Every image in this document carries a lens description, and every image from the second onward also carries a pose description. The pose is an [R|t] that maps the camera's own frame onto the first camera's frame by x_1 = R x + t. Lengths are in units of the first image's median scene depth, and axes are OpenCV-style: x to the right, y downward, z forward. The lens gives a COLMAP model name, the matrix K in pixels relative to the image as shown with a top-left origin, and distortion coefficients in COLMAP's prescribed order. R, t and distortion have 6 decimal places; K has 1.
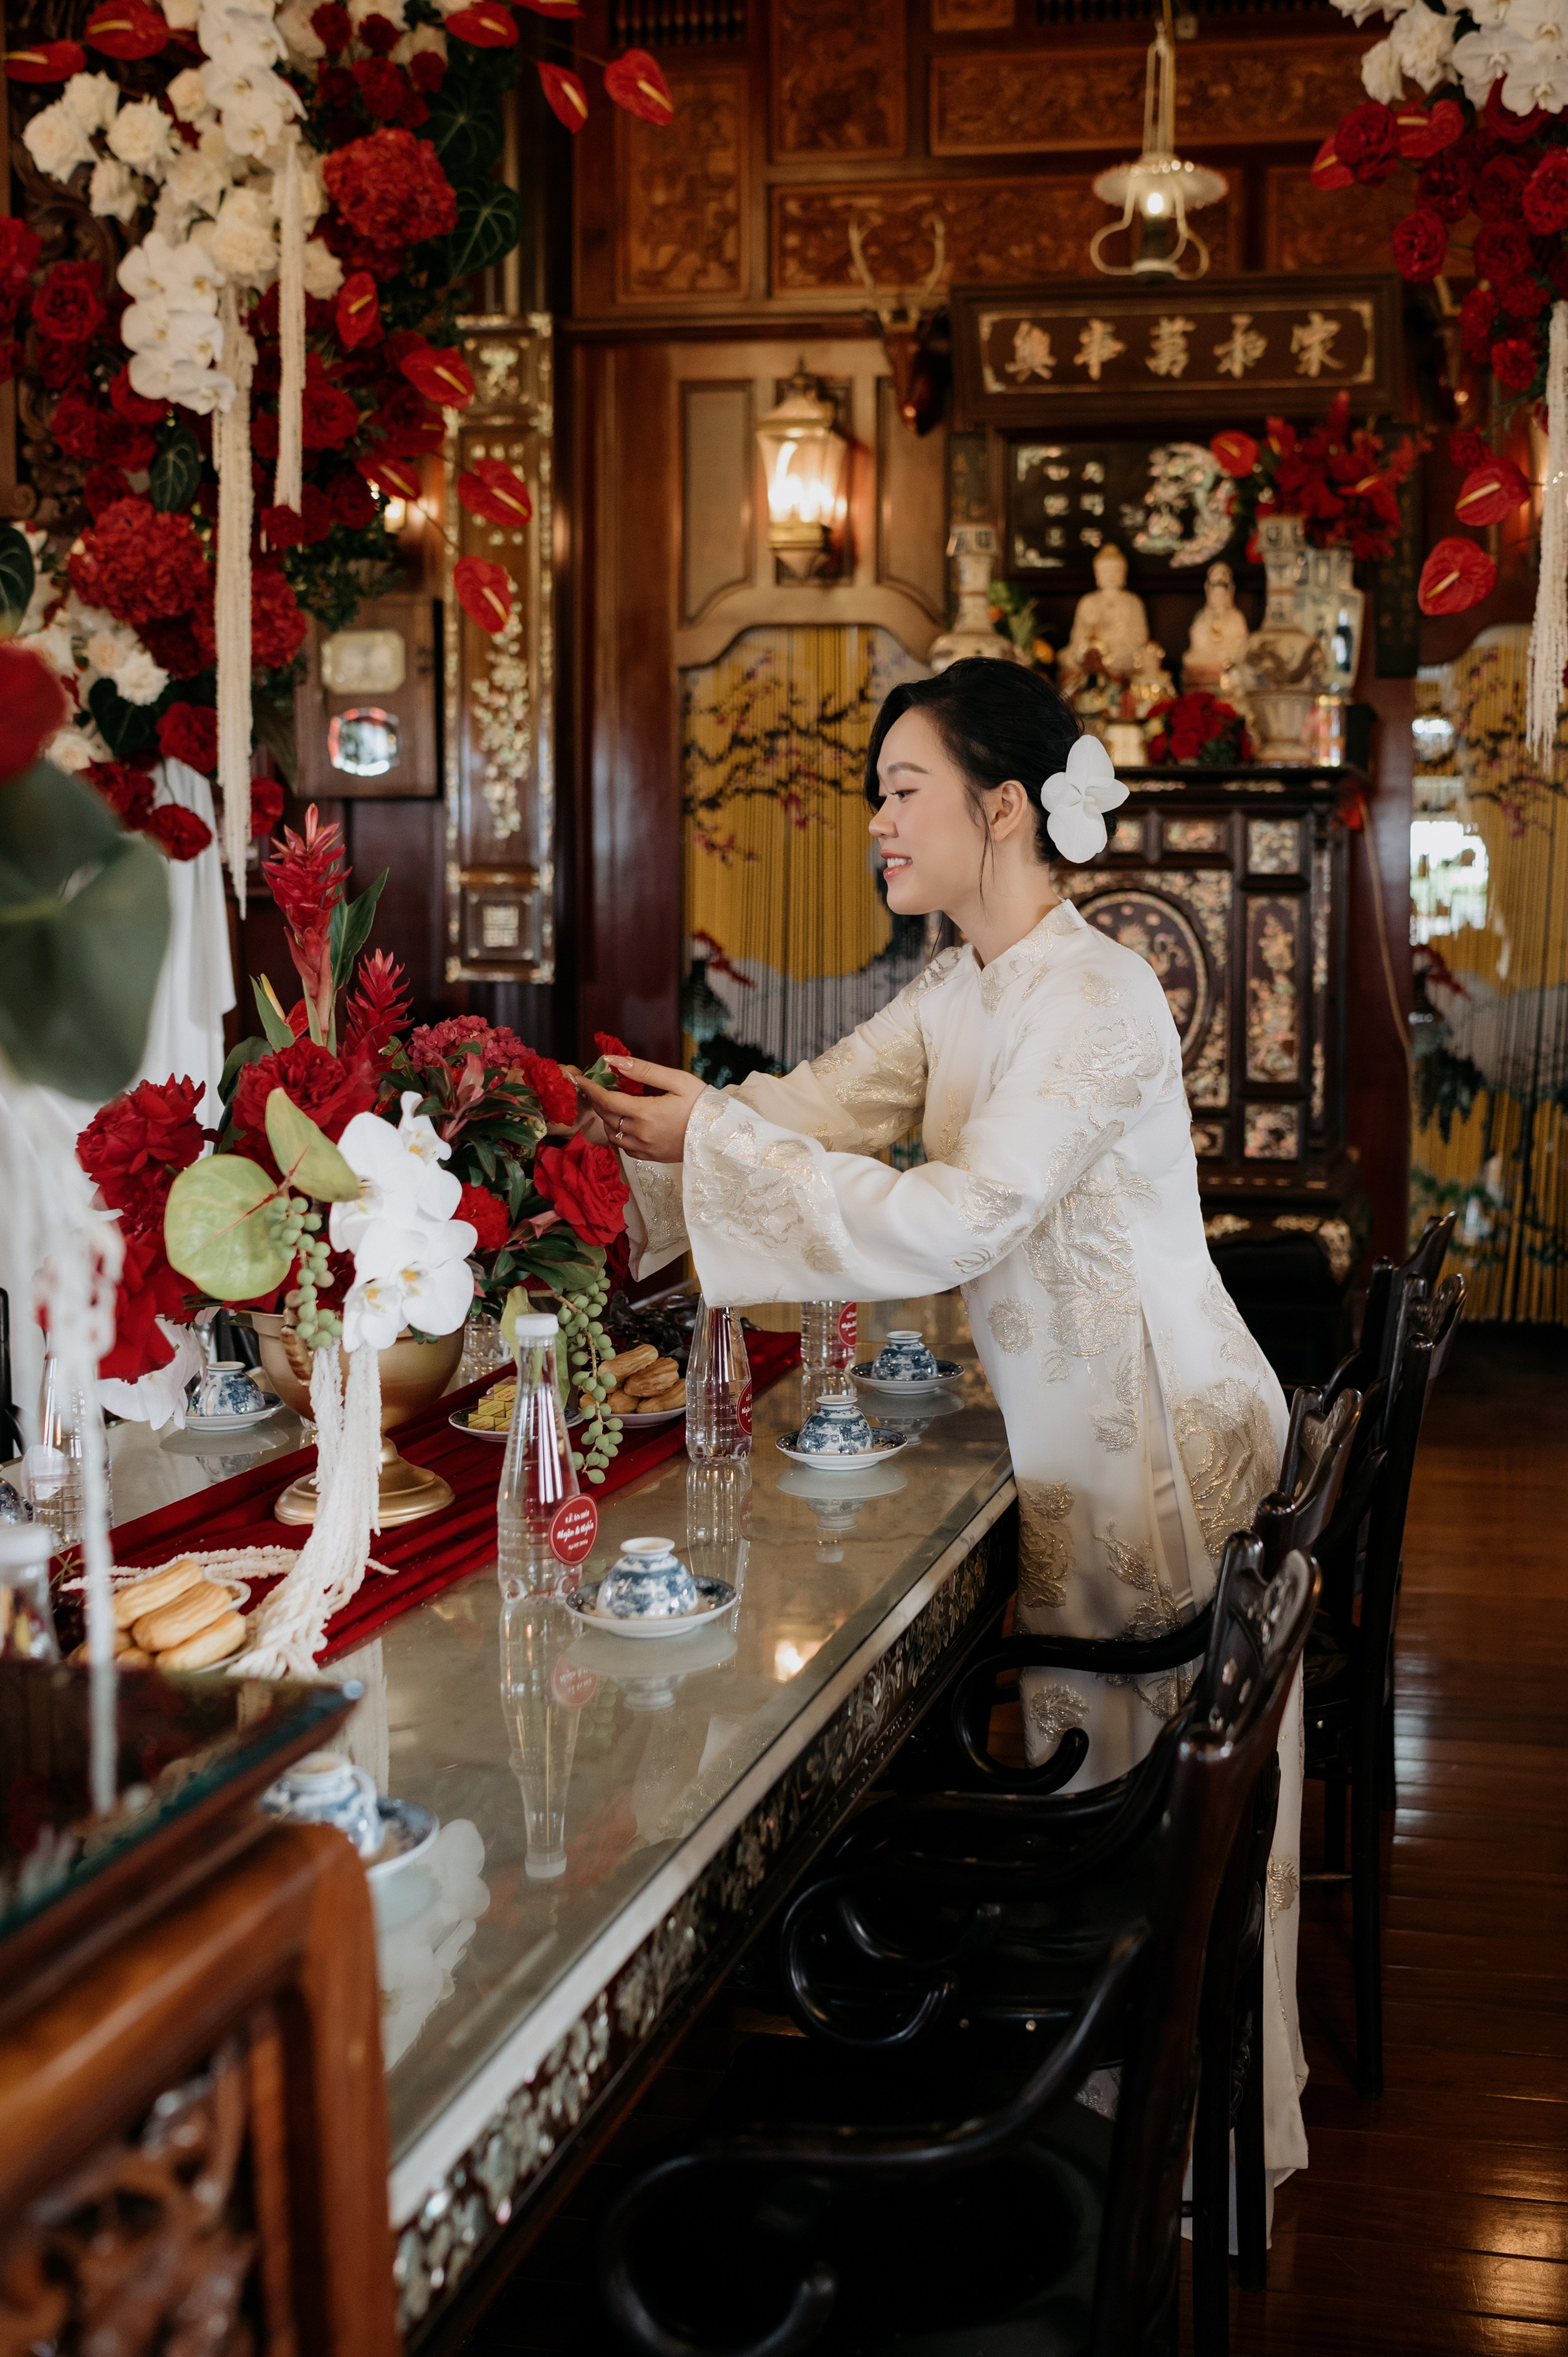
lens RADIAL K [[2467.8, 0, 1196.1], [0, 2467.8, 1099.9], [0, 0, 1]] dist [-0.090479, 0.115342]
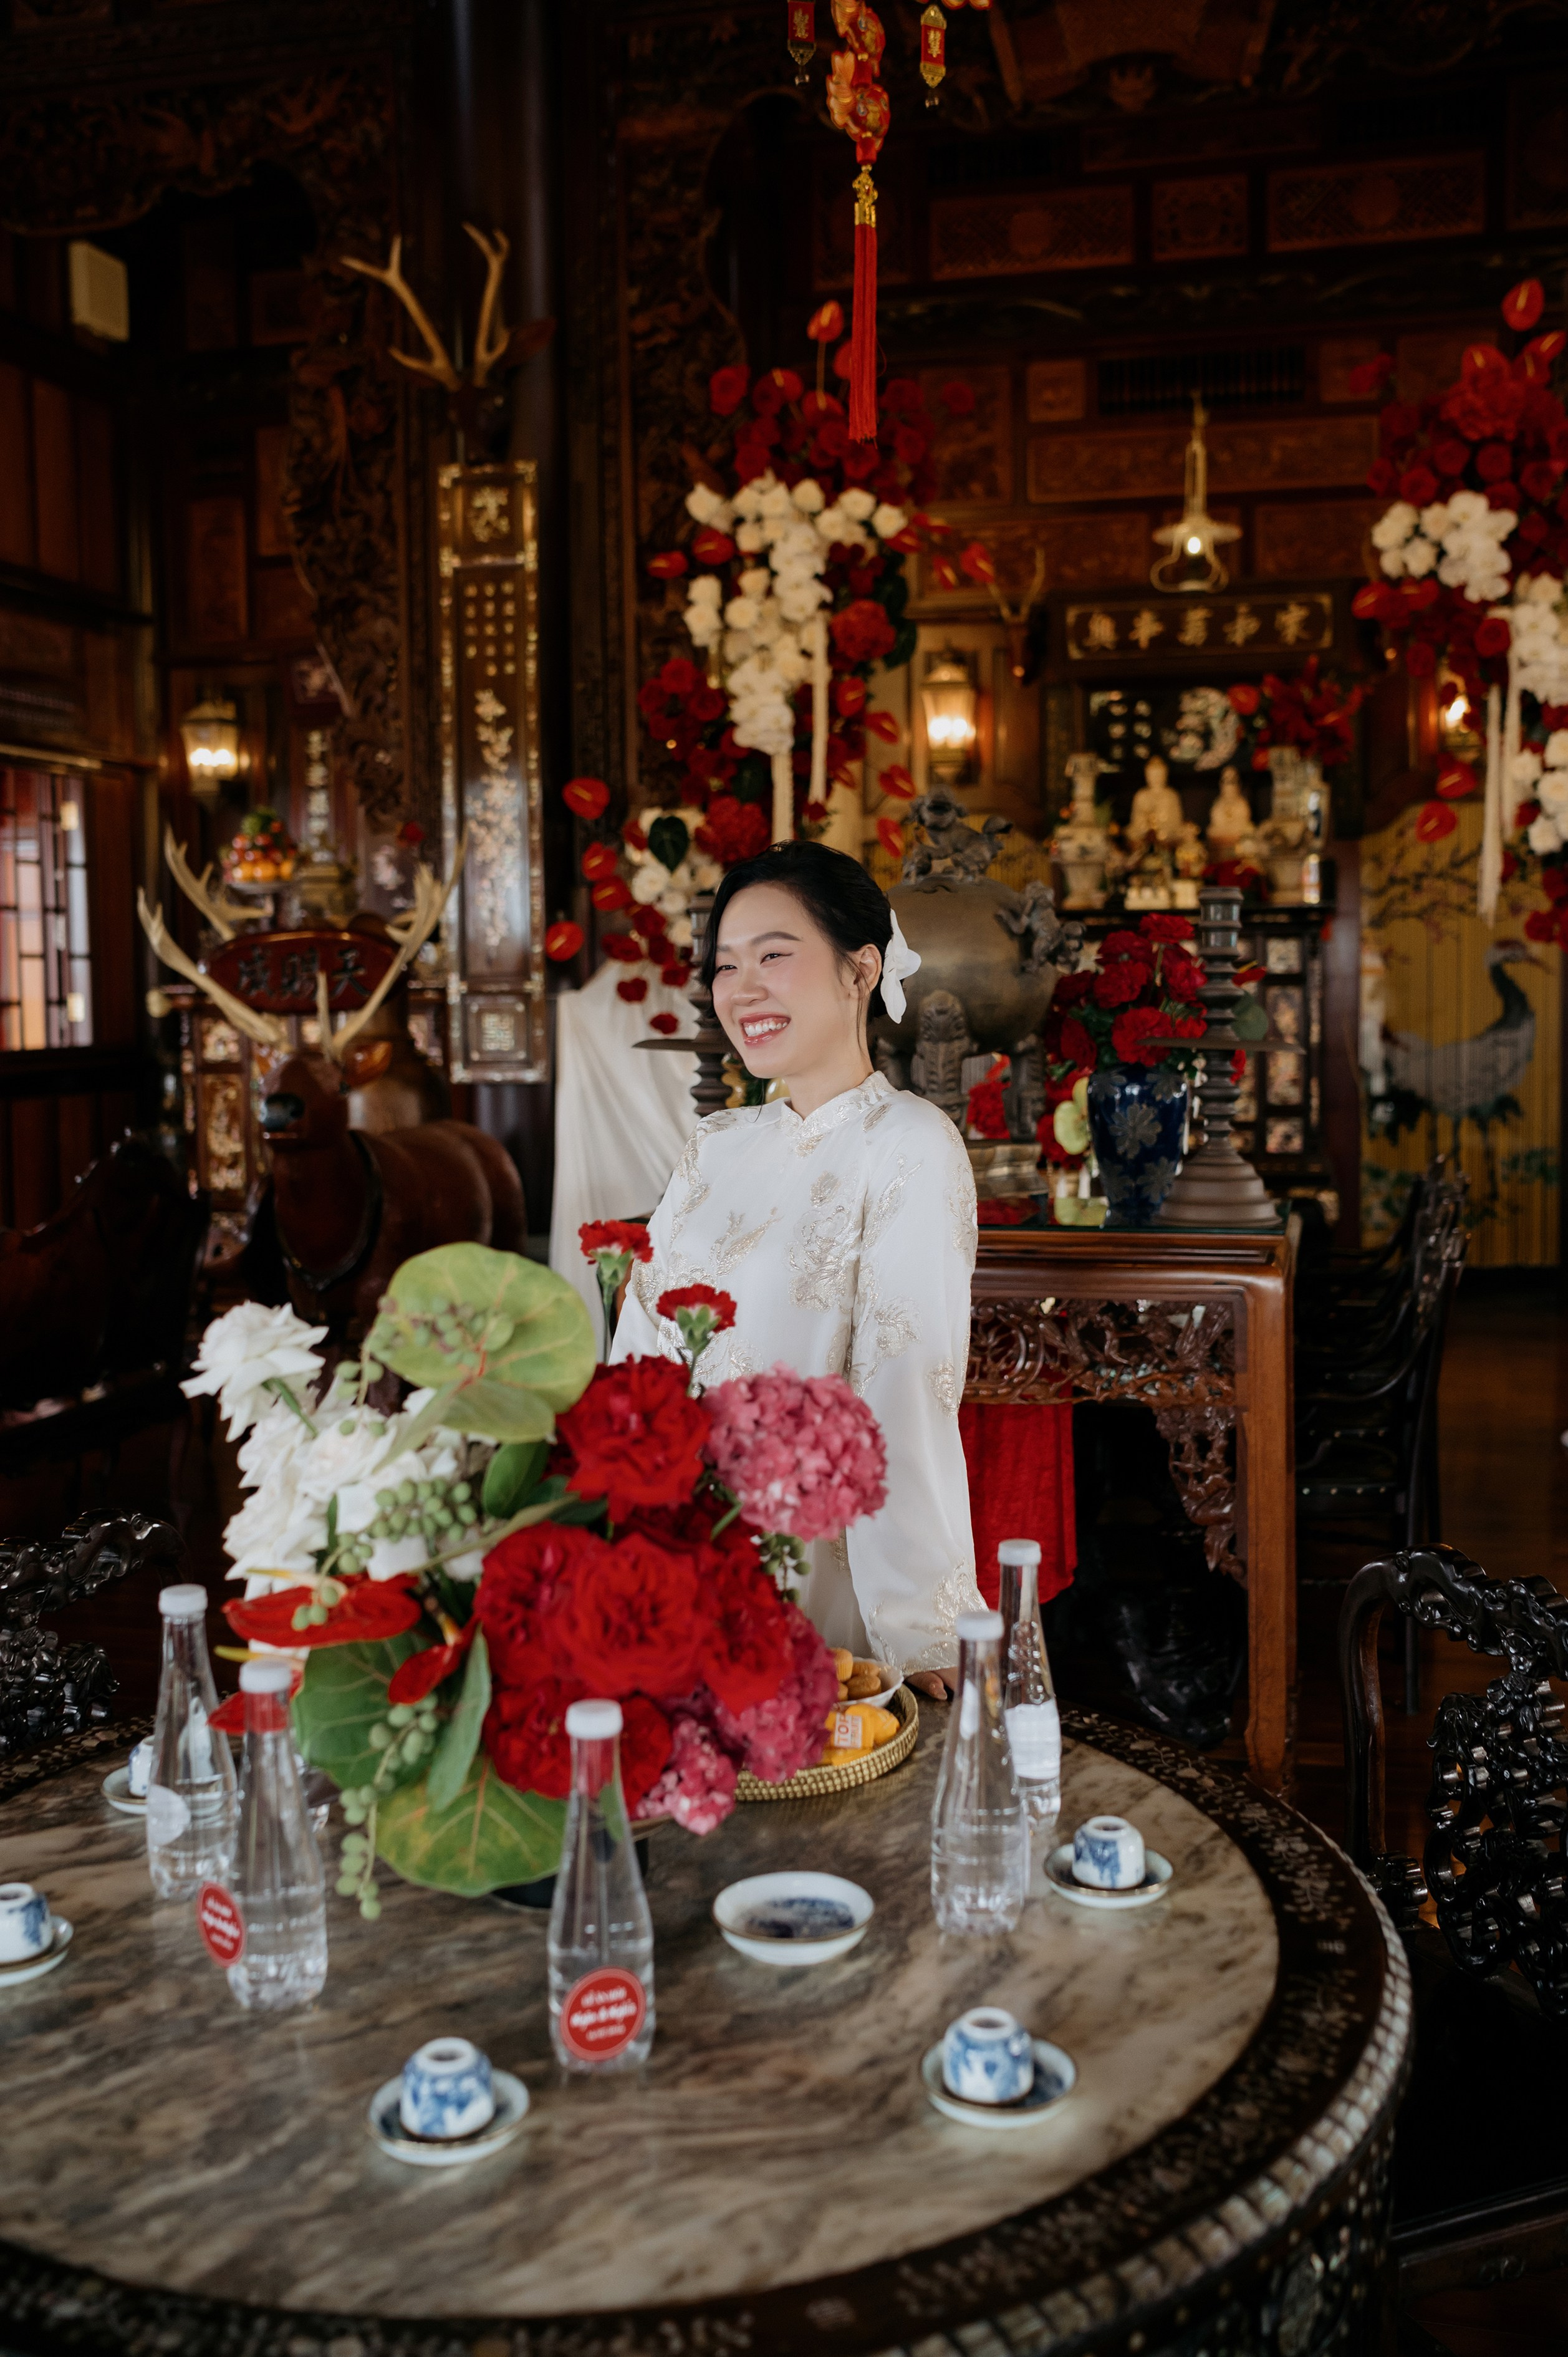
lens RADIAL K [[2304.5, 0, 791.1], [0, 2304.5, 1177.4], [0, 0, 1]] dist [-0.106628, 0.185667]
pose [[0.993859, -0.016057, -0.109481, -0.122854], [0.016626, 0.999853, 0.004282, 0.027990], [0.109397, -0.006075, 0.993980, -0.496237]]
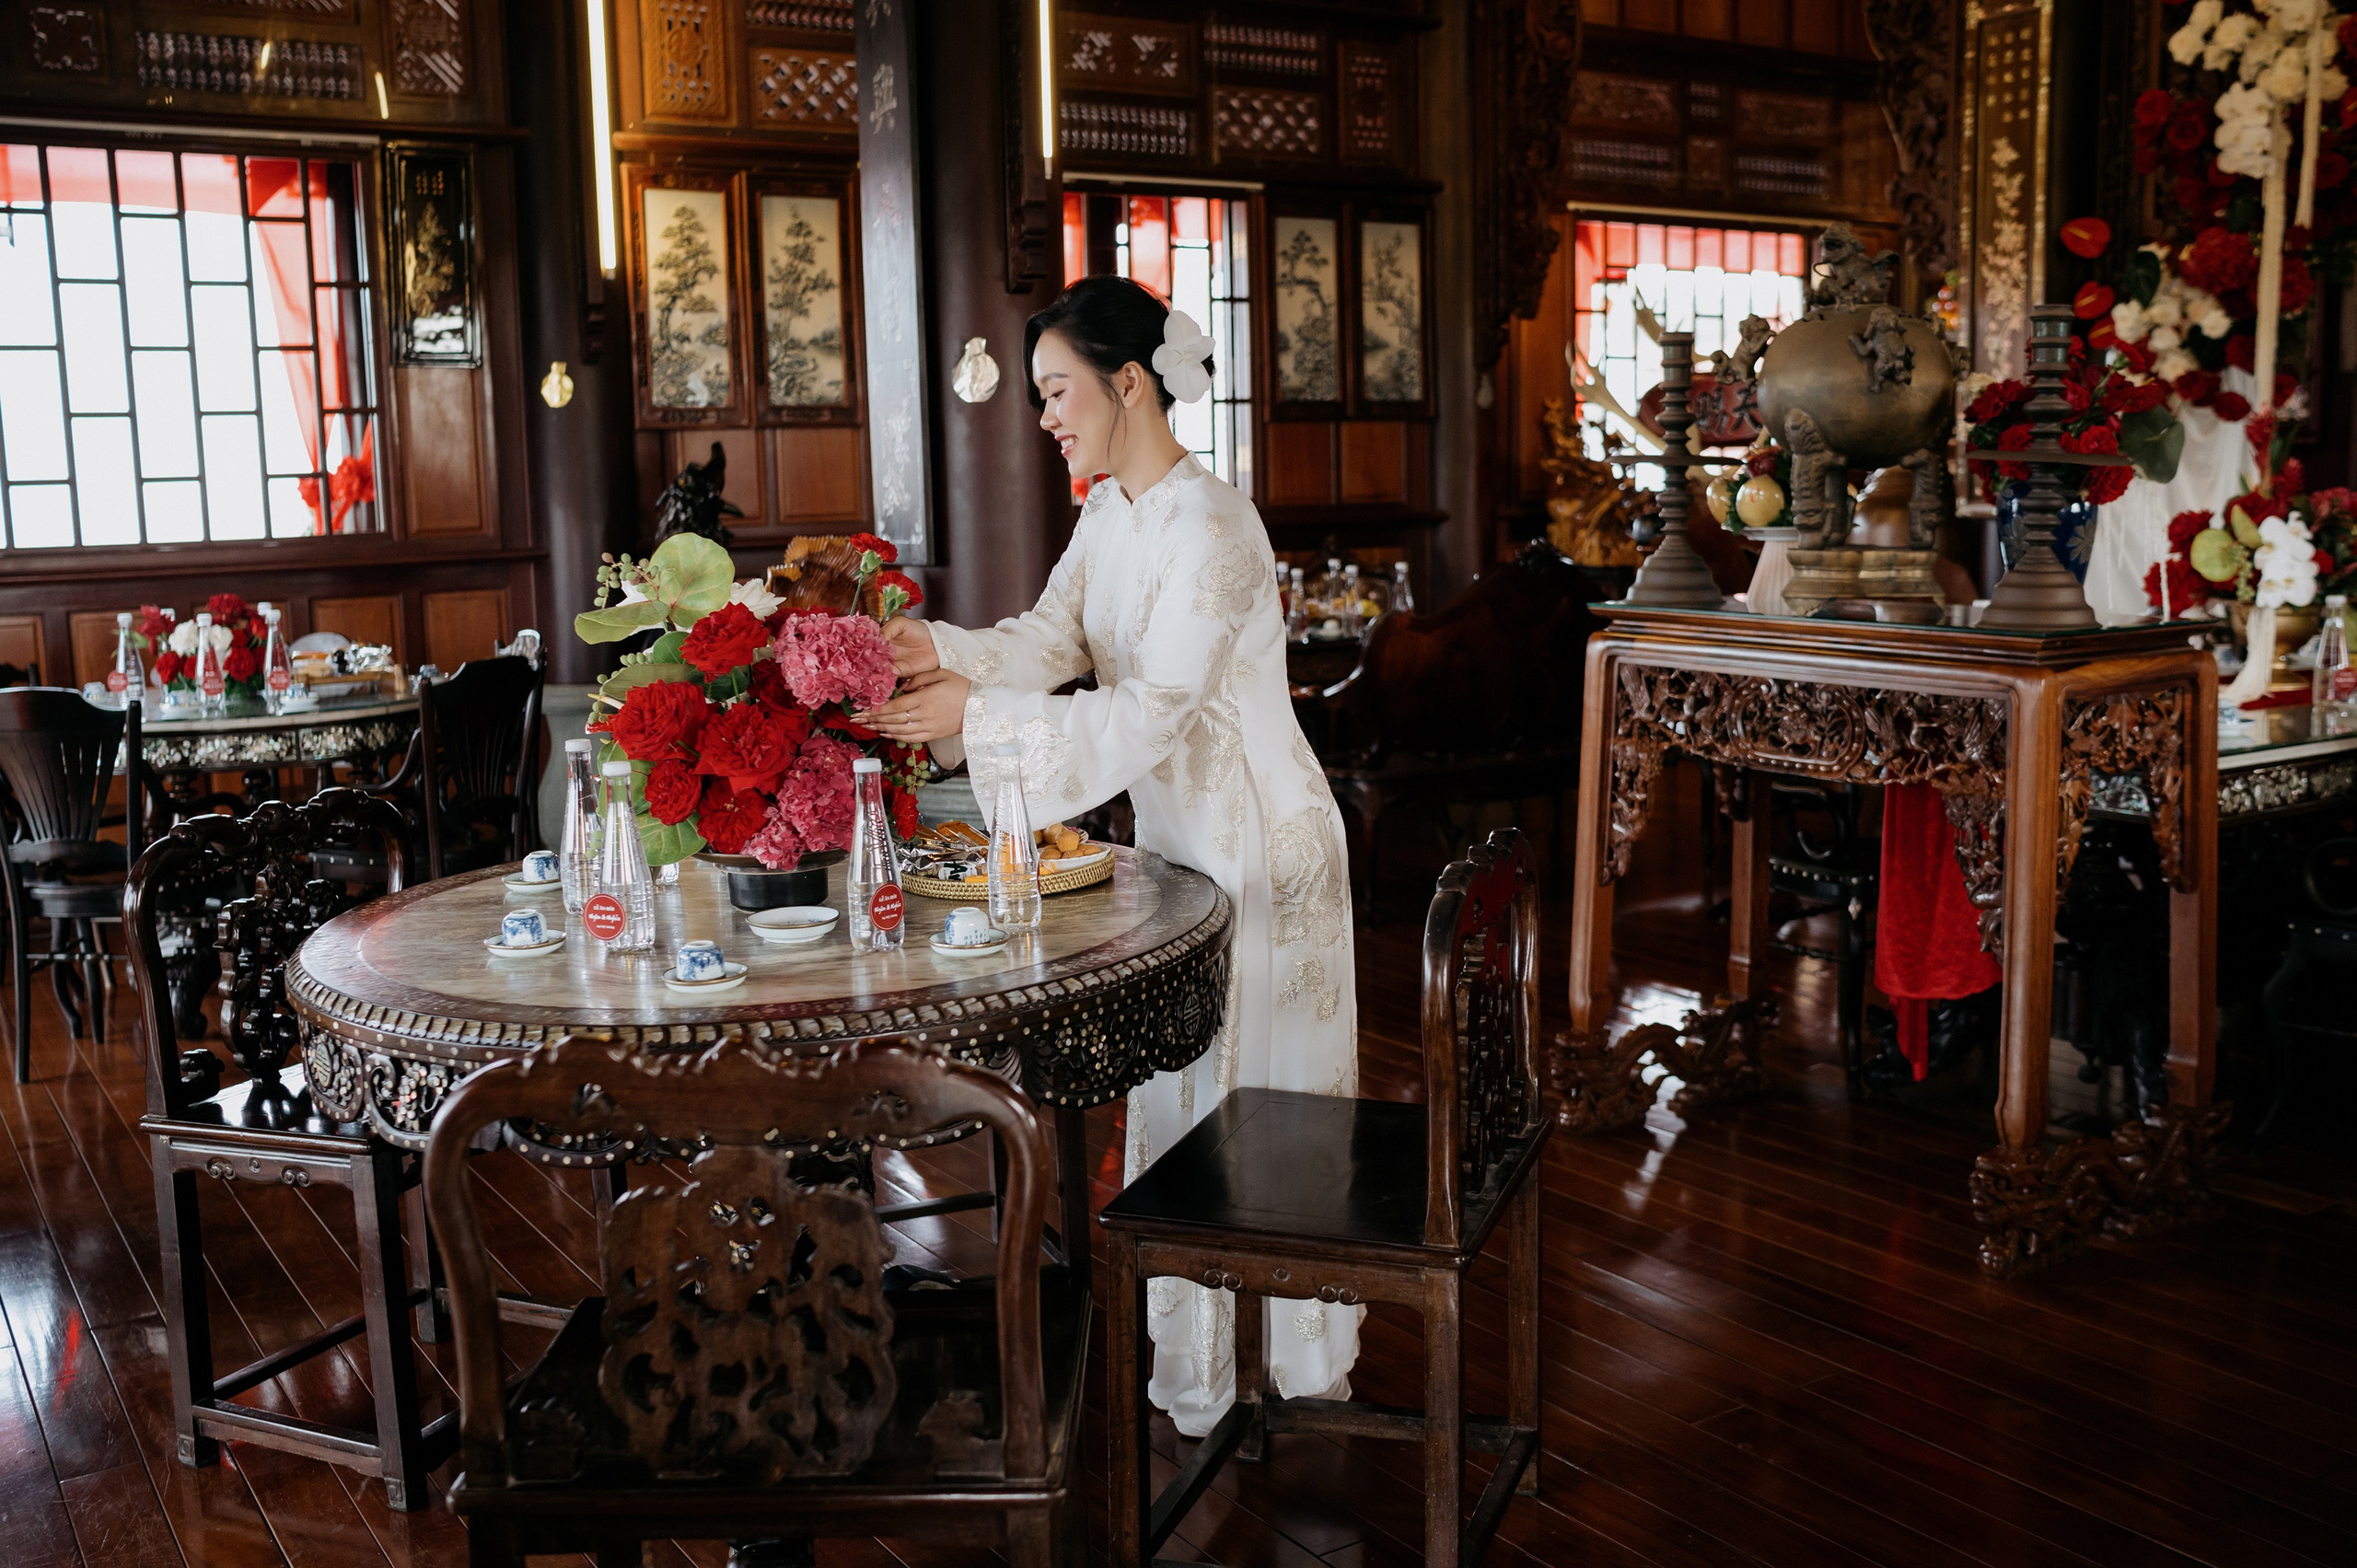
lens RADIAL K [[2304.7, 0, 1106.9], [0, 2304.7, 737.4], [0, 0, 1]] dist [-0.106628, 0.185667]
pose [[0.641558, 0.067802, -0.764072, 0.233285], [-0.038511, 0.997677, 0.056196, 0.048609], [0.766107, -0.006627, 0.642678, -0.483633]]
